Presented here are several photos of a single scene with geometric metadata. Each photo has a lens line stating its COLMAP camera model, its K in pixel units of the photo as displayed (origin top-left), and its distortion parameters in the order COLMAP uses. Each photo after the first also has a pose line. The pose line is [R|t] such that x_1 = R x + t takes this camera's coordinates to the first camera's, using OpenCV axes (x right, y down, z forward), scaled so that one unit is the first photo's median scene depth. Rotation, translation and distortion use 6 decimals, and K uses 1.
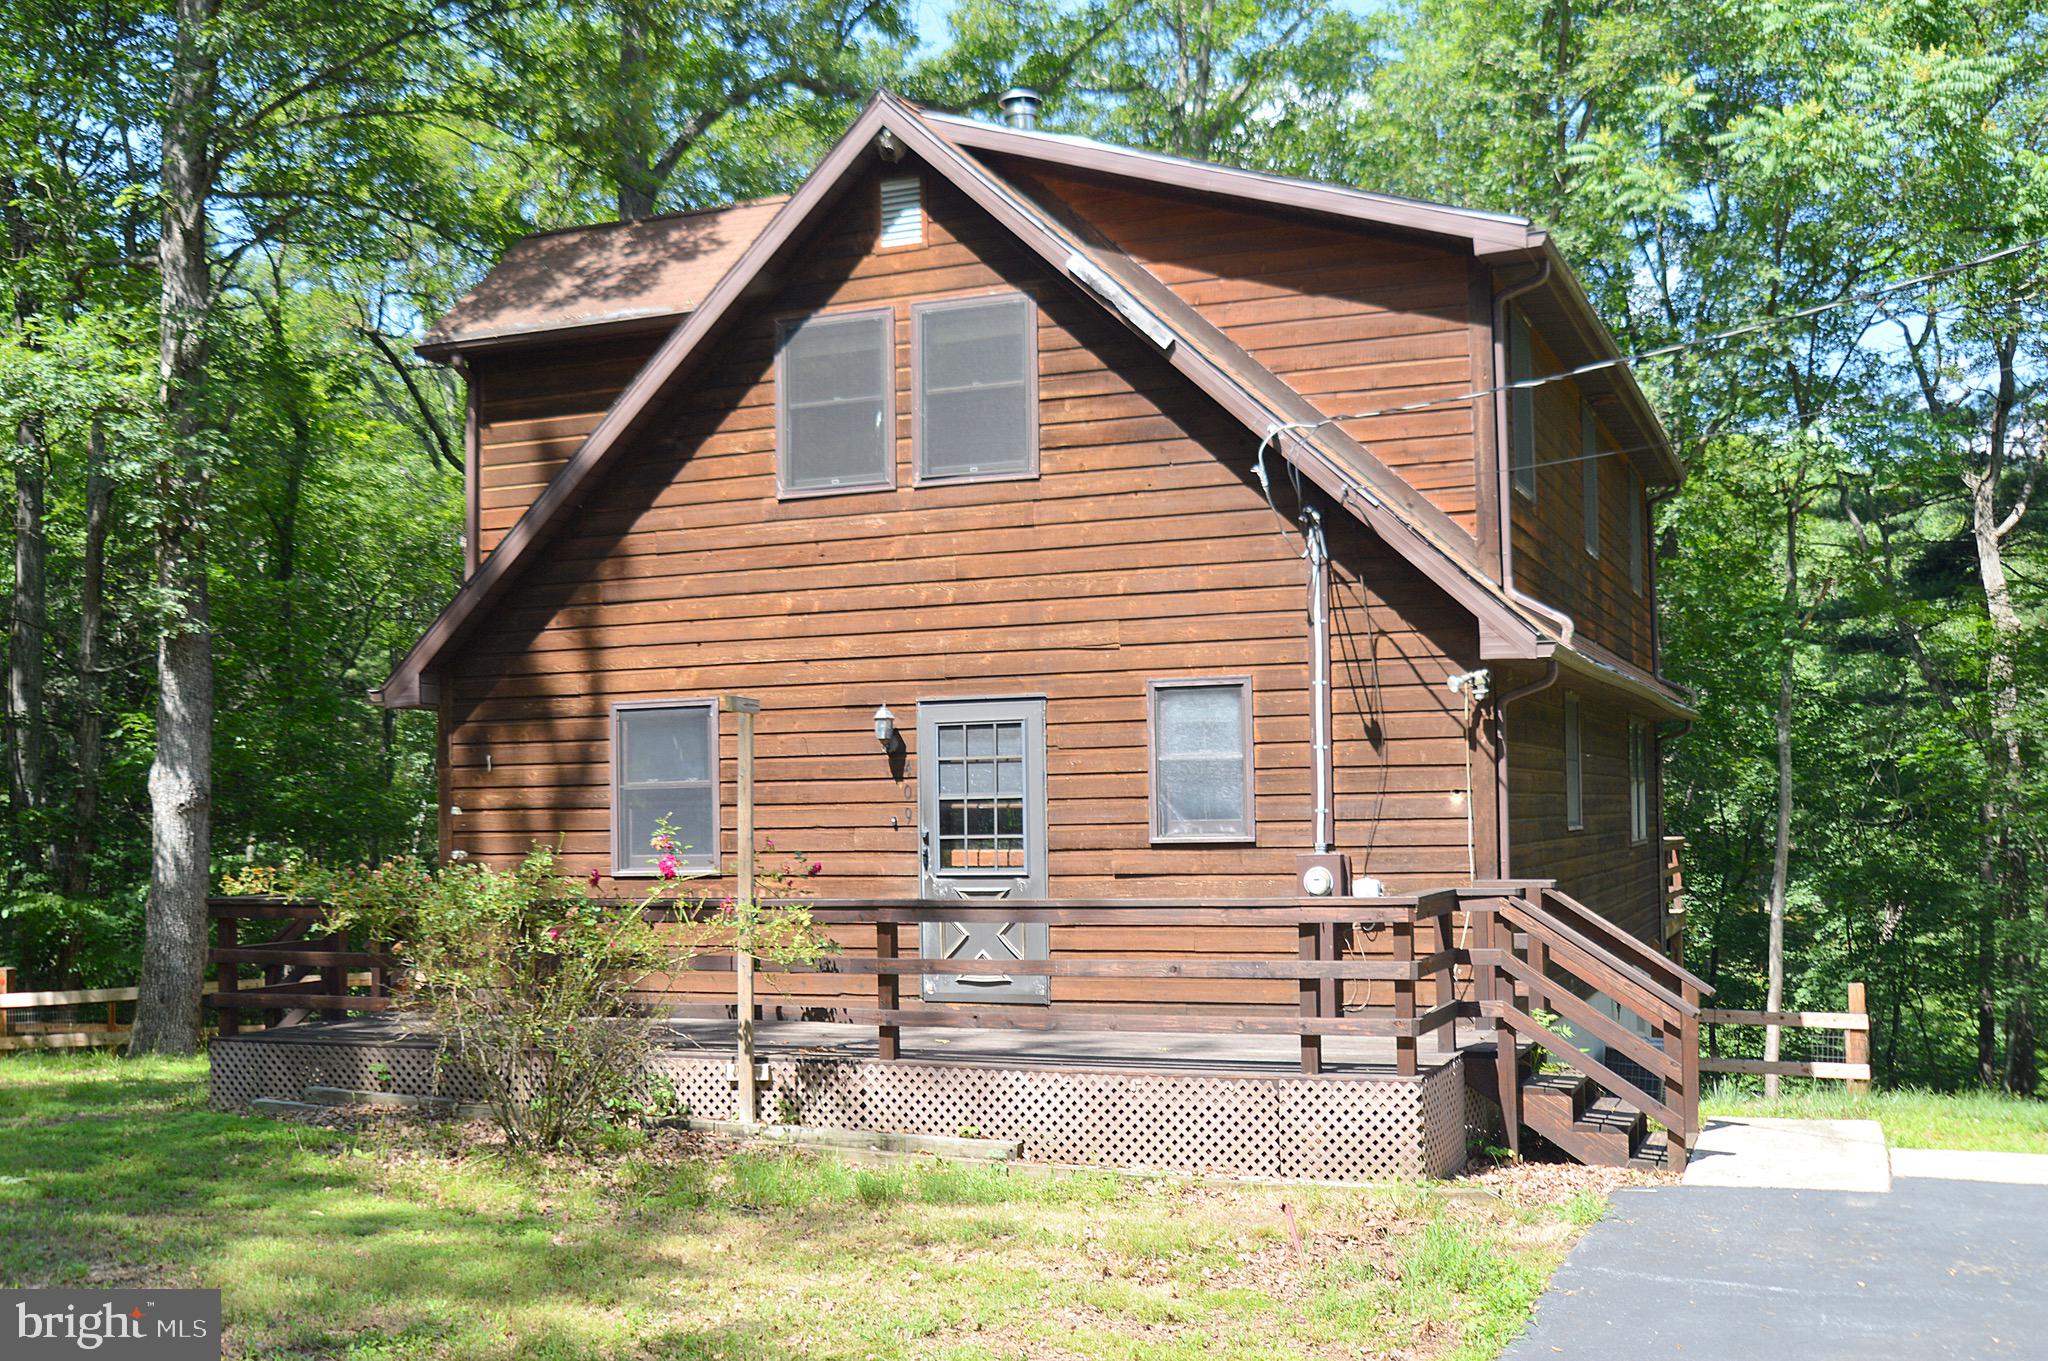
lens RADIAL K [[2083.2, 0, 1022.3], [0, 2083.2, 770.6], [0, 0, 1]] dist [-0.067813, -0.022414]
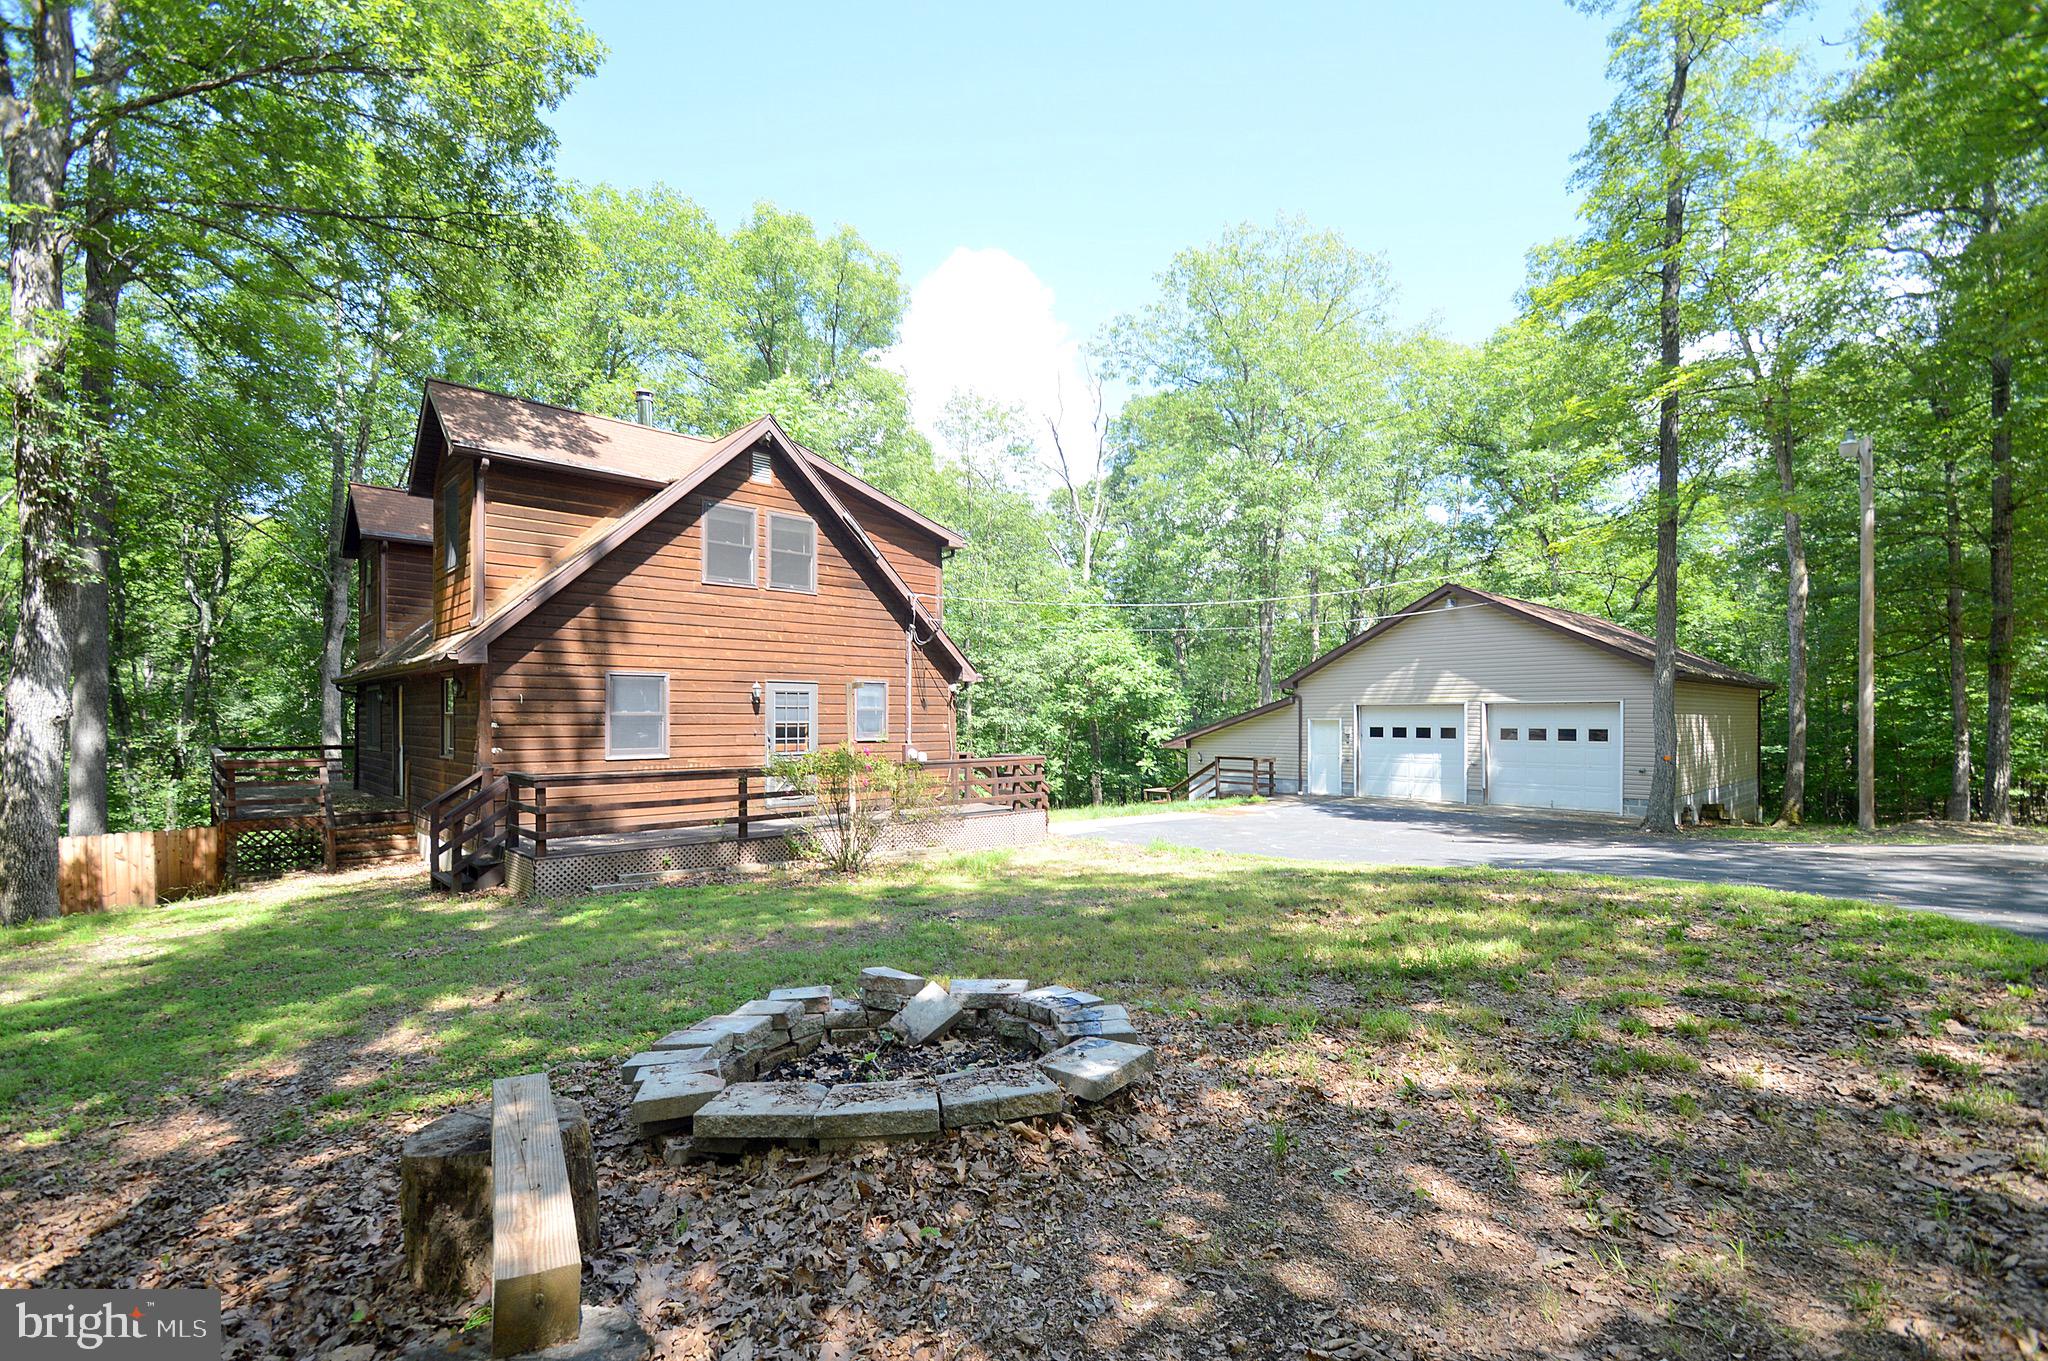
lens RADIAL K [[915.3, 0, 1021.9], [0, 915.3, 723.4], [0, 0, 1]] dist [0.013662, -0.017134]
pose [[0.414039, 0.009714, 0.910207, -0.870438], [-0.027921, 0.999608, 0.002032, 0.004095], [-0.909831, -0.026255, 0.414148, 0.309379]]
